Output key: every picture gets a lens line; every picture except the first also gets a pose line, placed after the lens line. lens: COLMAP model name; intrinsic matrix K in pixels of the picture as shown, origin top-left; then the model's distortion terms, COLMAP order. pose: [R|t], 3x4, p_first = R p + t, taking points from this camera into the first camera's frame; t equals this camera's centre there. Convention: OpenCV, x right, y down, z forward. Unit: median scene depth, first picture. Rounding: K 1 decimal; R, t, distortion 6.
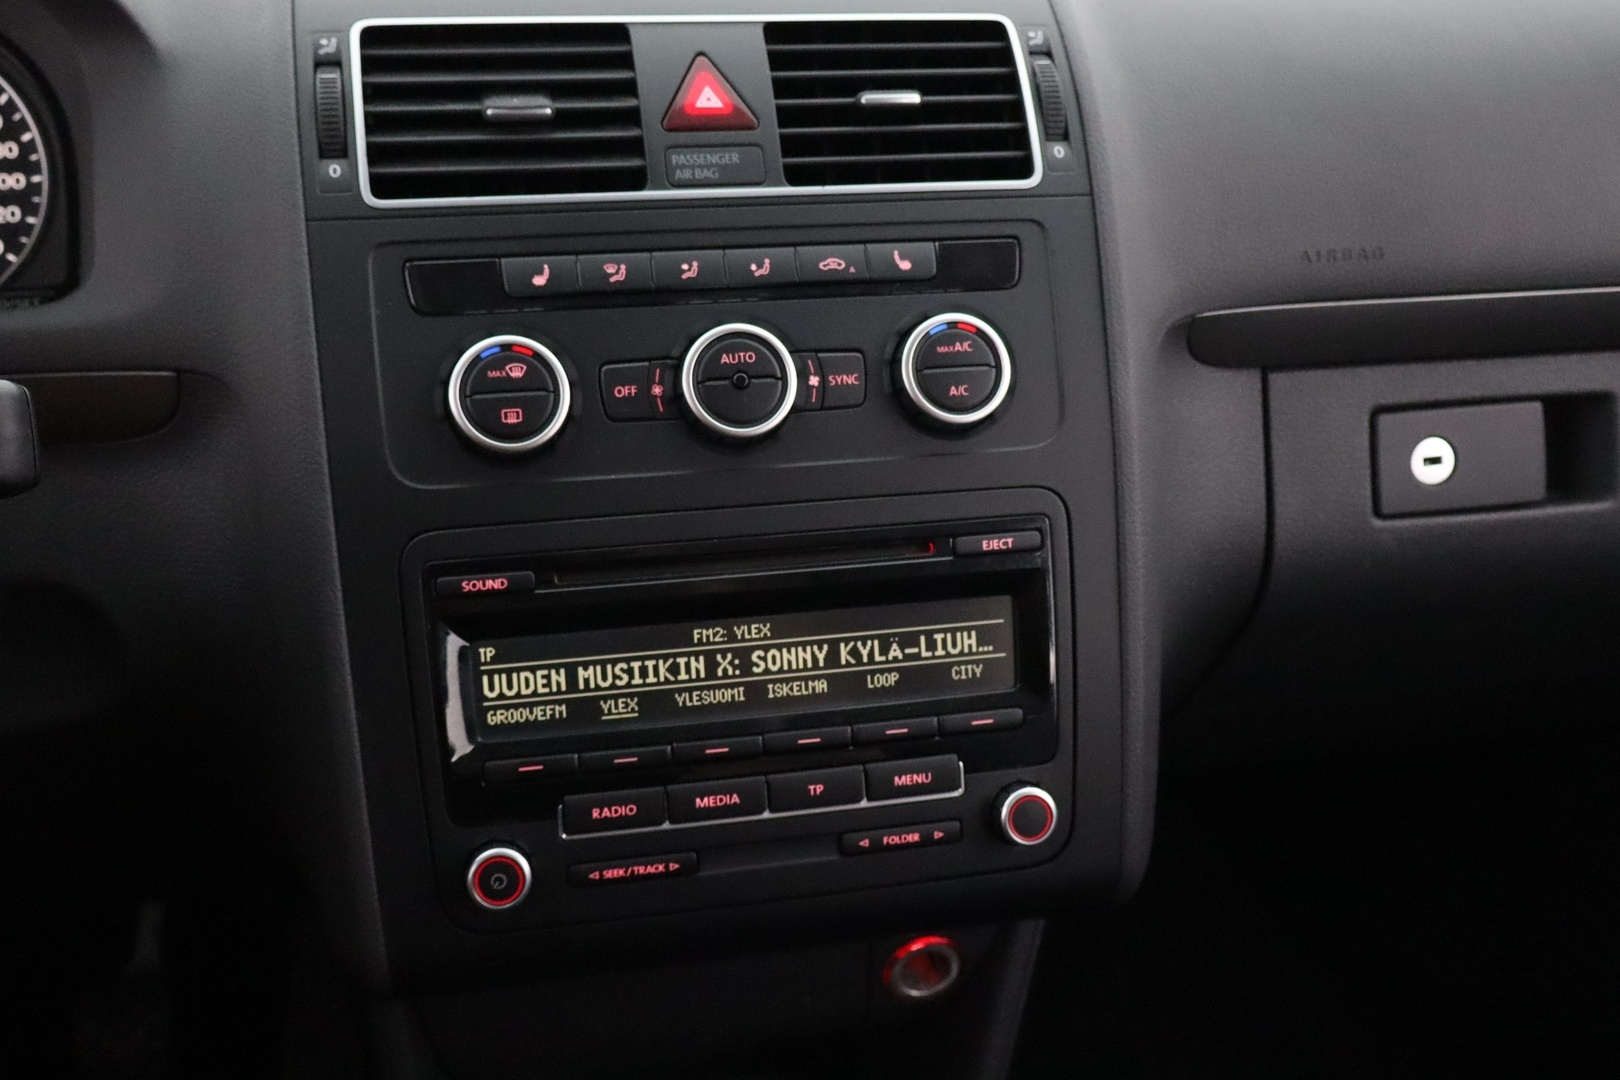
lens RADIAL K [[1746.9, 0, 809.3], [0, 1746.9, 539.5], [0, 0, 1]] dist [-0.027669, 0.000000]
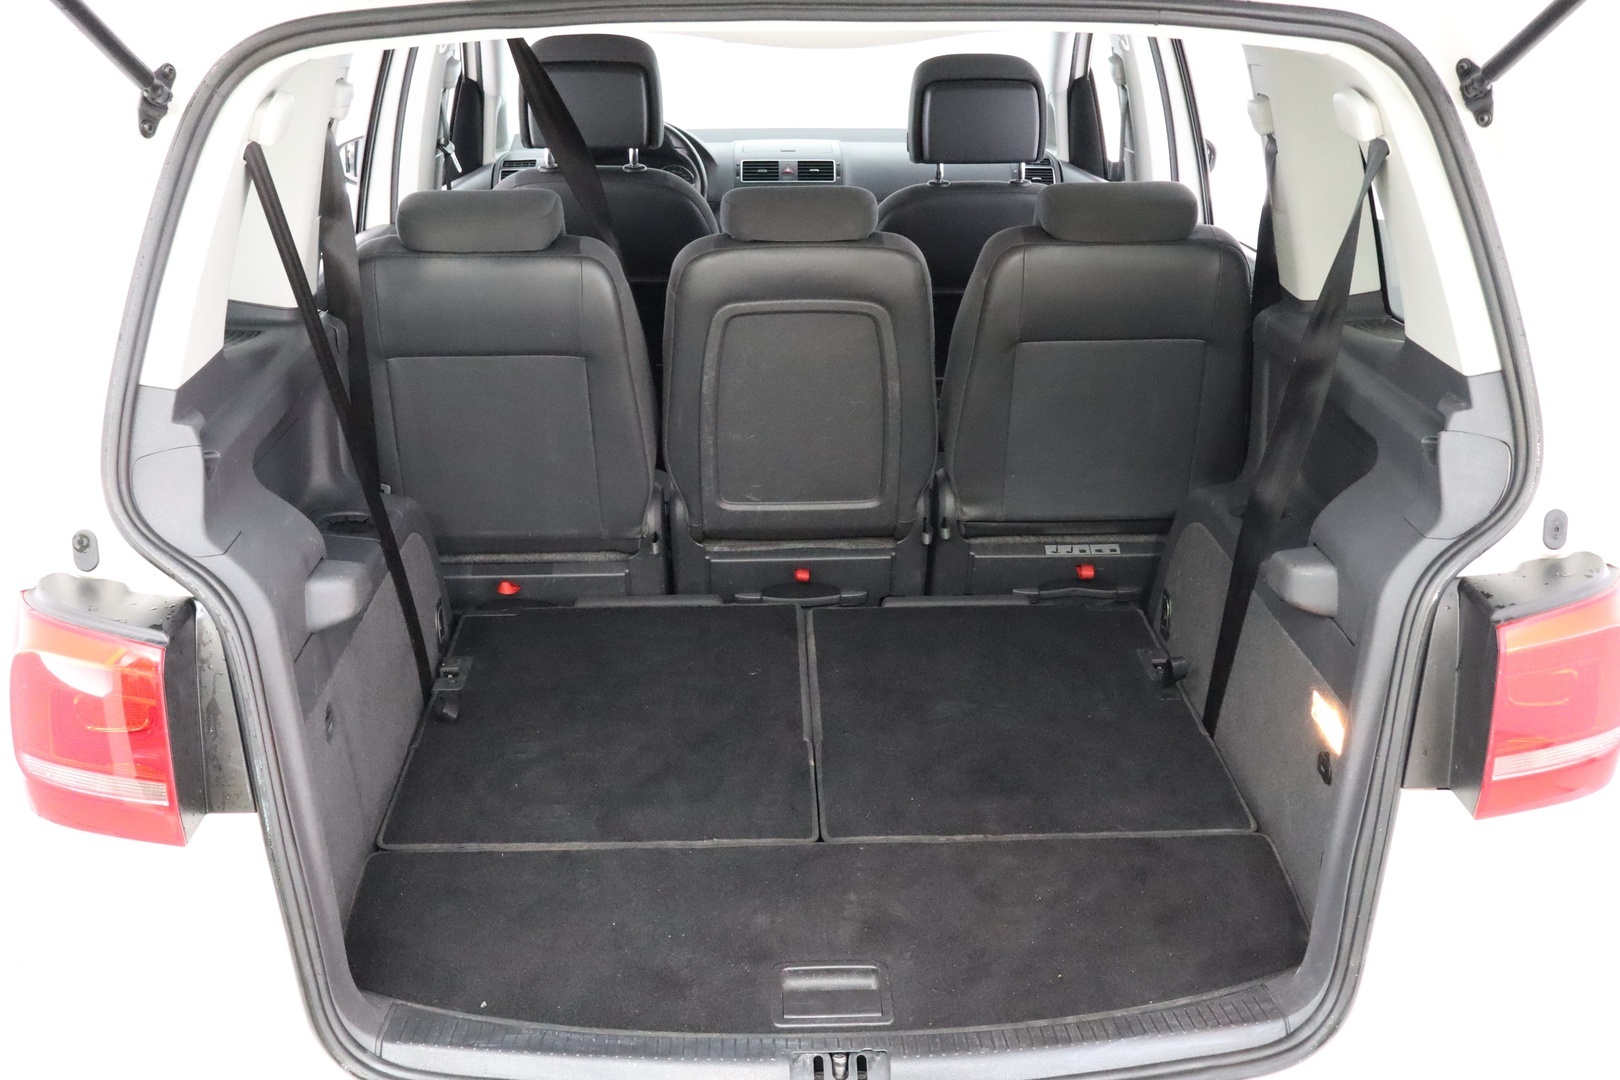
lens RADIAL K [[1746.9, 0, 810.4], [0, 1746.9, 539.9], [0, 0, 1]] dist [-0.027669, 0.000000]
pose [[0.979221, 0.025172, -0.201227, 1.557353], [-0.059117, 0.984602, -0.164512, 2.493021], [0.193987, 0.172990, 0.965631, -5.827023]]
